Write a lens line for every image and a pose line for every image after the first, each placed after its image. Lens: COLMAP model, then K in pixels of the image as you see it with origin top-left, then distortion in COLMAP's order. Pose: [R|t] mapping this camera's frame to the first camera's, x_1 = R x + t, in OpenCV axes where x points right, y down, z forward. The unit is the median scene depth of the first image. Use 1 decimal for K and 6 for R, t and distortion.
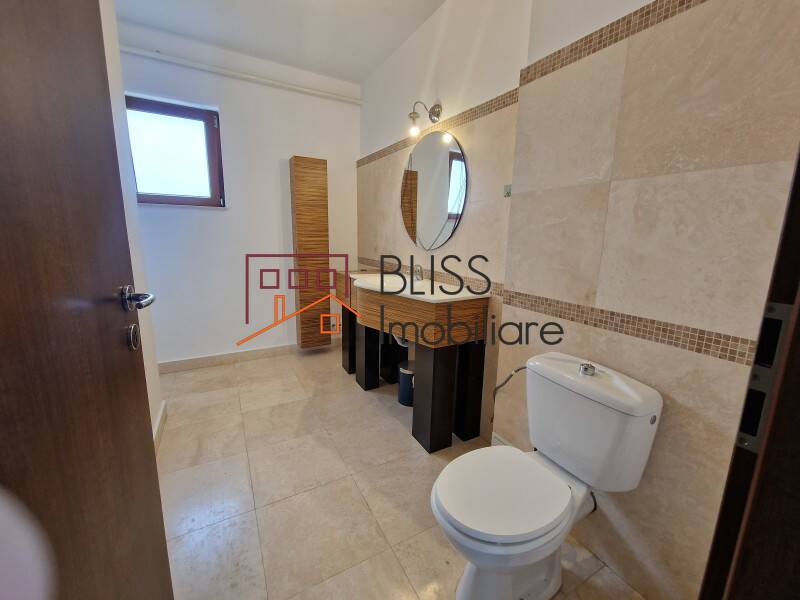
lens RADIAL K [[330.0, 0, 401.7], [0, 330.0, 296.1], [0, 0, 1]] dist [-0.003287, -0.001492]
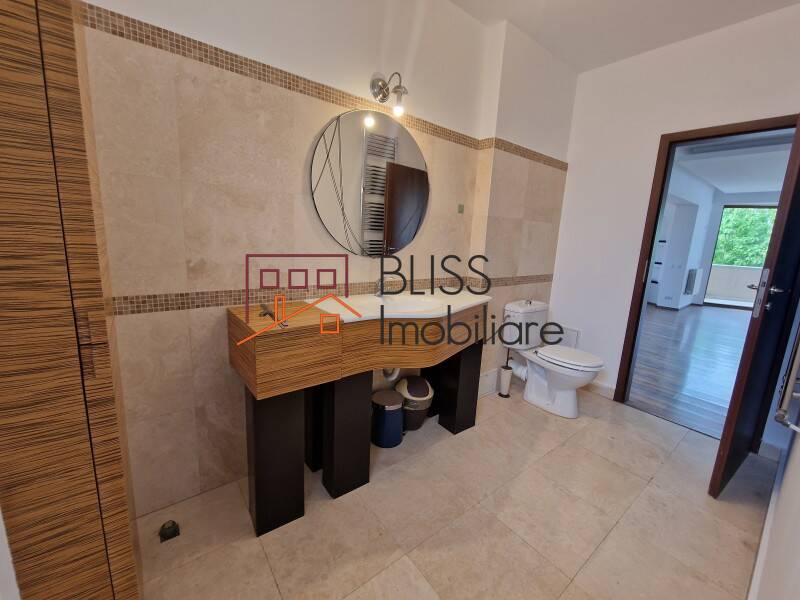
lens RADIAL K [[330.0, 0, 401.2], [0, 330.0, 303.2], [0, 0, 1]] dist [-0.003287, -0.001492]
pose [[-0.159563, -0.223488, 0.961557, -0.886905], [0.135904, 0.959790, 0.245629, -0.270987], [-0.977788, 0.169873, -0.122774, 1.264513]]
